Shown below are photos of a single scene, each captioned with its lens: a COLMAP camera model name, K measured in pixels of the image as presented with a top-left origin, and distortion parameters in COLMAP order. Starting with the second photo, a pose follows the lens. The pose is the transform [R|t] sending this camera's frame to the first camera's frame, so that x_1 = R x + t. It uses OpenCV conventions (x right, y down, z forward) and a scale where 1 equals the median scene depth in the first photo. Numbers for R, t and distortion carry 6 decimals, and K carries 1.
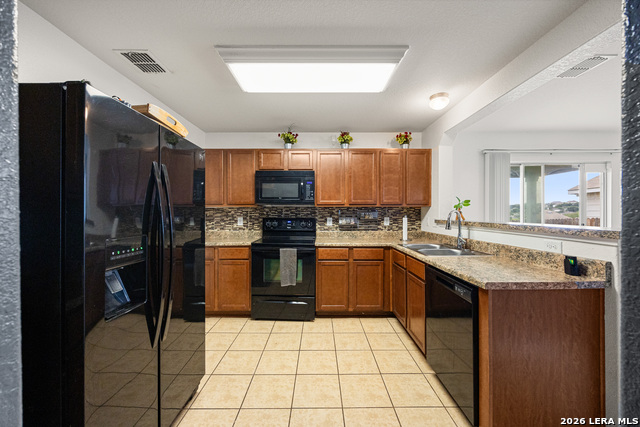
lens RADIAL K [[245.2, 0, 321.0], [0, 245.2, 213.8], [0, 0, 1]] dist [-0.003166, 0.000265]
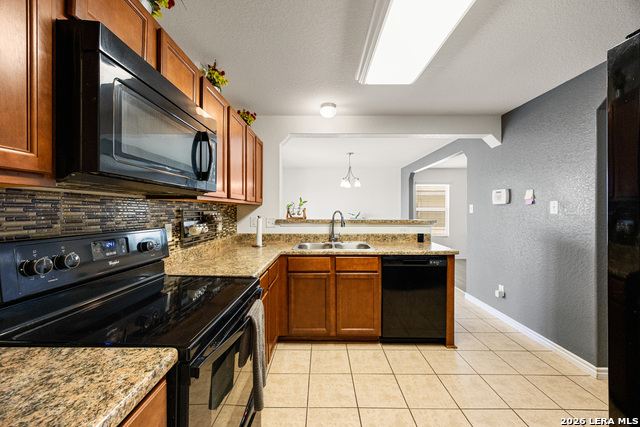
lens RADIAL K [[245.2, 0, 318.9], [0, 245.2, 214.1], [0, 0, 1]] dist [-0.003166, 0.000265]
pose [[0.016291, -0.011368, 0.999803, -0.453320], [0.001192, 0.999935, 0.011350, -0.007662], [-0.999867, 0.001007, 0.016304, 0.772866]]
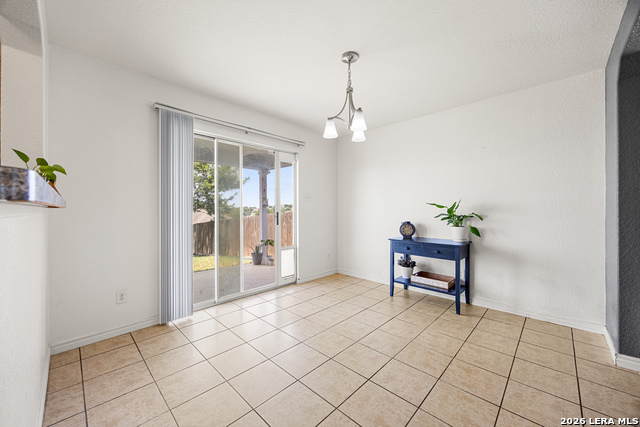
lens RADIAL K [[245.2, 0, 314.6], [0, 245.2, 209.6], [0, 0, 1]] dist [-0.003166, 0.000265]
pose [[0.708951, 0.001500, 0.705256, 0.543146], [0.002756, 0.999984, -0.004897, 0.041672], [-0.705253, 0.005415, 0.708935, 0.221959]]
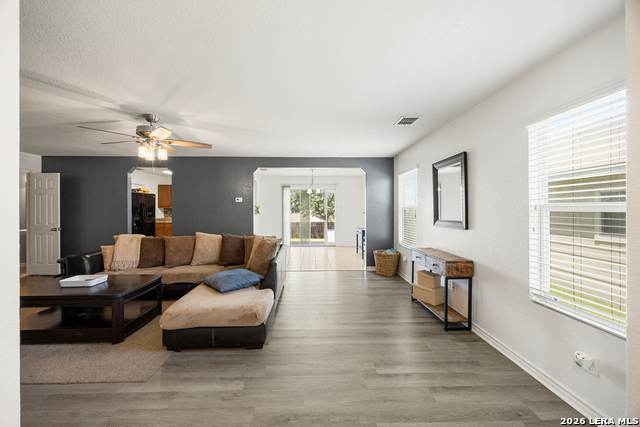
lens RADIAL K [[245.2, 0, 317.9], [0, 245.2, 207.8], [0, 0, 1]] dist [-0.003166, 0.000265]
pose [[0.999823, -0.000857, 0.018811, 1.073436], [0.000968, 0.999982, -0.005865, -0.014046], [-0.018805, 0.005882, 0.999806, -1.536984]]
